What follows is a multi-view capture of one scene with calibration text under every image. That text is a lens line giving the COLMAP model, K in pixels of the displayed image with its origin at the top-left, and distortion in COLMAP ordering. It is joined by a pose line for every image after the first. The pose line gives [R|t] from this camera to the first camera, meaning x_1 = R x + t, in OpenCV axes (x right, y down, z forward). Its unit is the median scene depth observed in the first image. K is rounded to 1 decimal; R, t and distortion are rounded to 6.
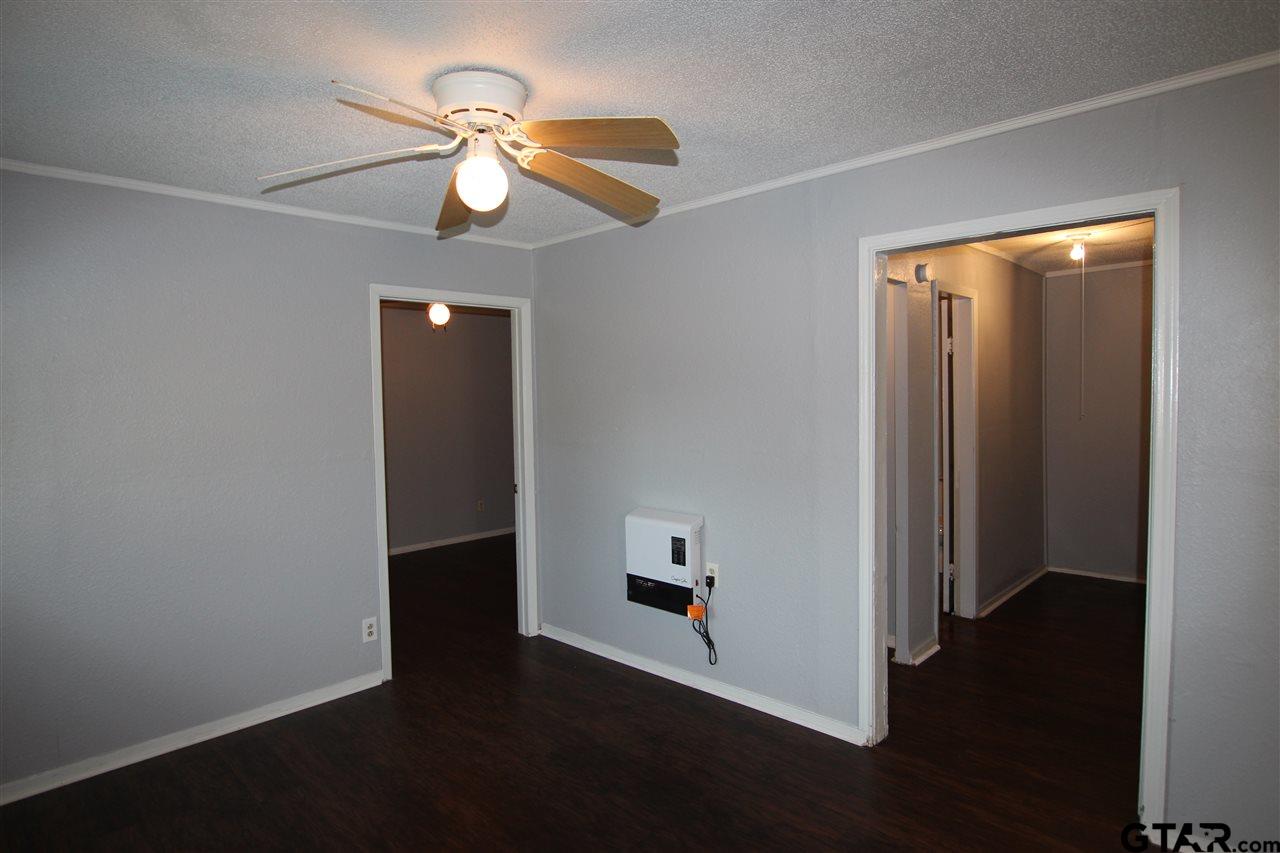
lens RADIAL K [[701.5, 0, 637.8], [0, 701.5, 425.3], [0, 0, 1]] dist [-0.007636, -0.000675]
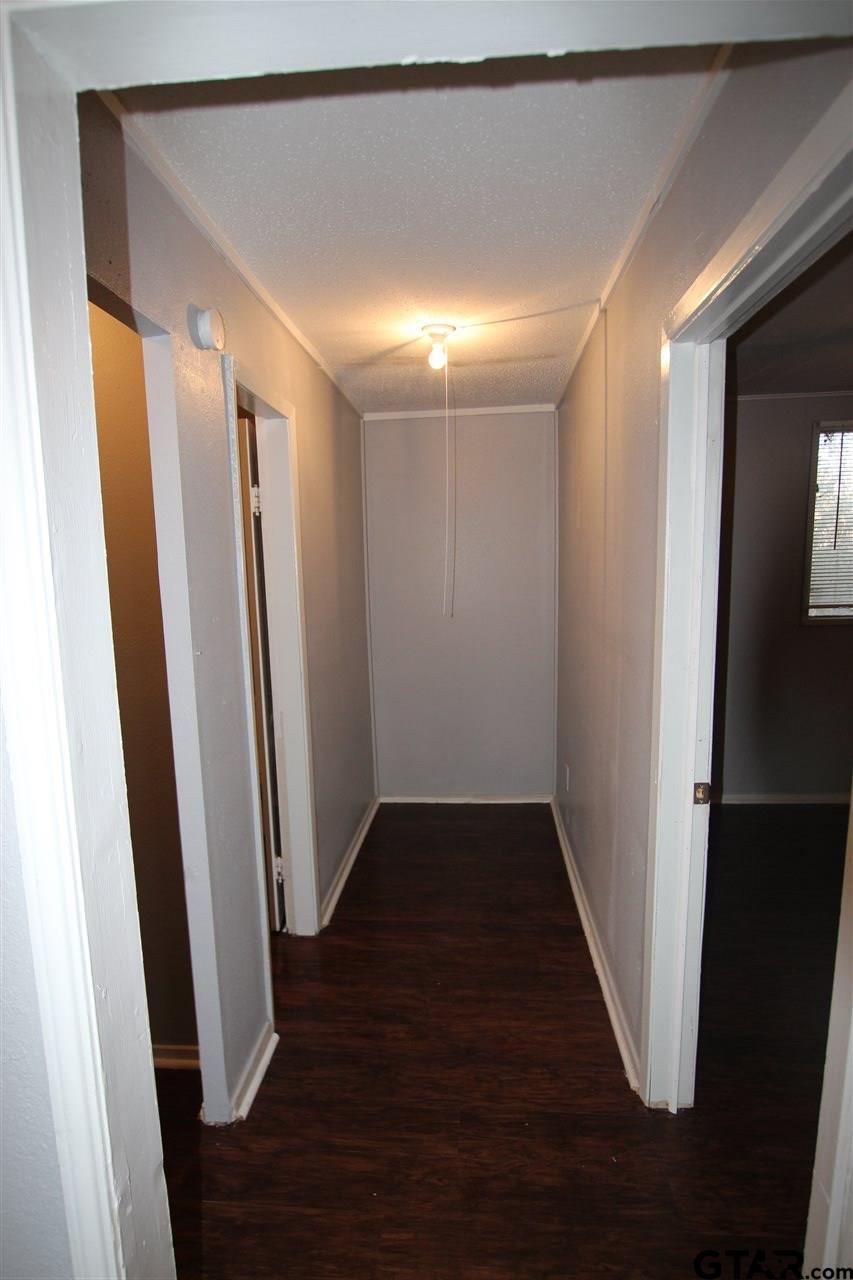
lens RADIAL K [[701.5, 0, 425.9], [0, 701.5, 646.6], [0, 0, 1]] dist [-0.007636, -0.000675]
pose [[0.773988, -0.085998, 0.627333, 0.174540], [0.049881, 0.995936, 0.074987, -0.030565], [-0.631233, -0.026747, 0.775132, 0.438743]]
